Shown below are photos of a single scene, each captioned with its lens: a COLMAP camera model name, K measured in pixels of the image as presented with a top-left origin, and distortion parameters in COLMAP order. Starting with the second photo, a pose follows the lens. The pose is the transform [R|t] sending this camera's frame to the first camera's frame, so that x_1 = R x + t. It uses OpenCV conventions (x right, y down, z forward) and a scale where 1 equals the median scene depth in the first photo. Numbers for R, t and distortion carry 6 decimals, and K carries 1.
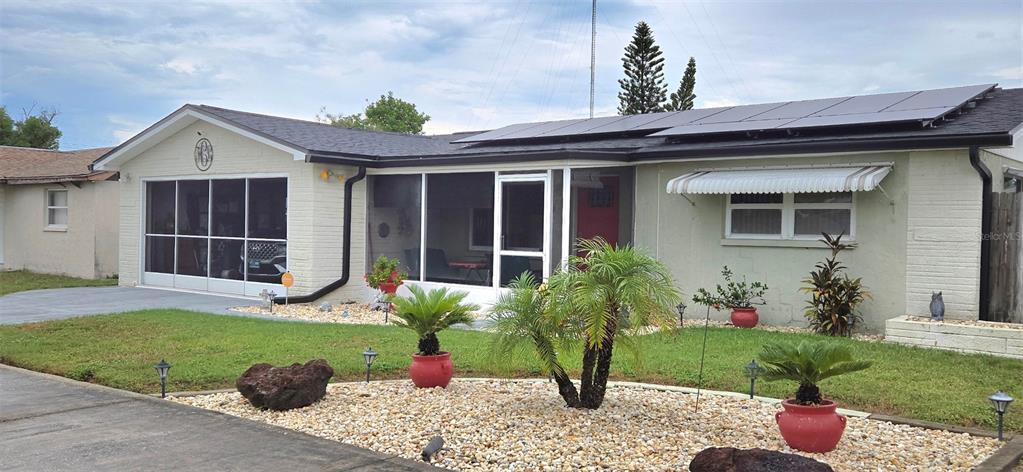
lens RADIAL K [[924.8, 0, 511.5], [0, 924.8, 236.0], [0, 0, 1]] dist [0.057437, 0.000556]
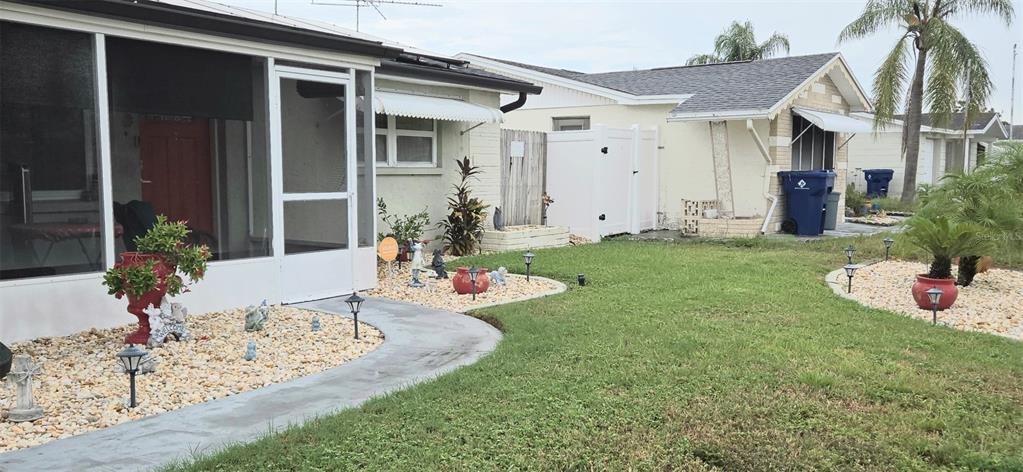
lens RADIAL K [[924.8, 0, 511.5], [0, 924.8, 236.0], [0, 0, 1]] dist [0.057437, 0.000556]
pose [[-0.109157, -0.089489, 0.989988, -0.568536], [0.006288, 0.995857, 0.090713, -0.009539], [-0.994005, 0.016127, -0.108142, 0.836625]]
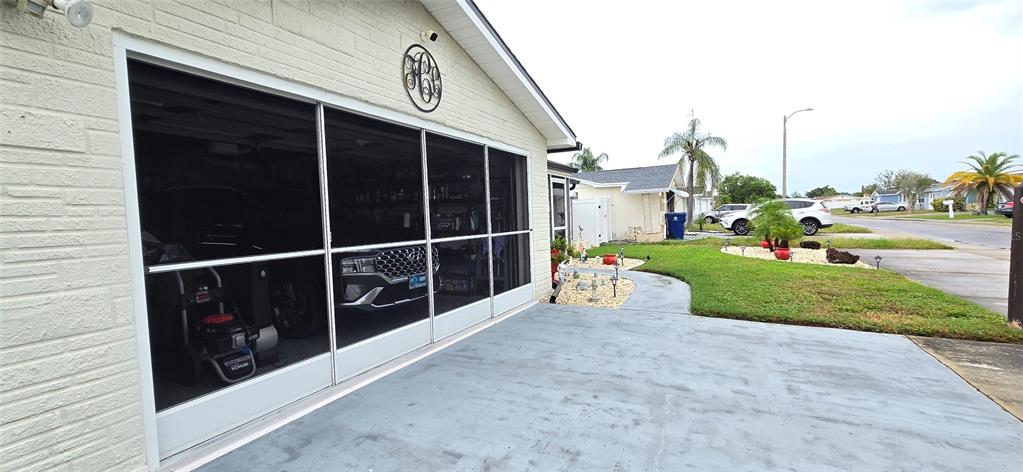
lens RADIAL K [[463.3, 0, 511.5], [0, 463.3, 236.0], [0, 0, 1]] dist [-0.001146, -0.000086]
pose [[-0.254123, -0.047725, 0.965994, -0.662451], [0.041601, 0.997318, 0.060216, -0.017280], [-0.966277, 0.055489, -0.251456, 1.146847]]
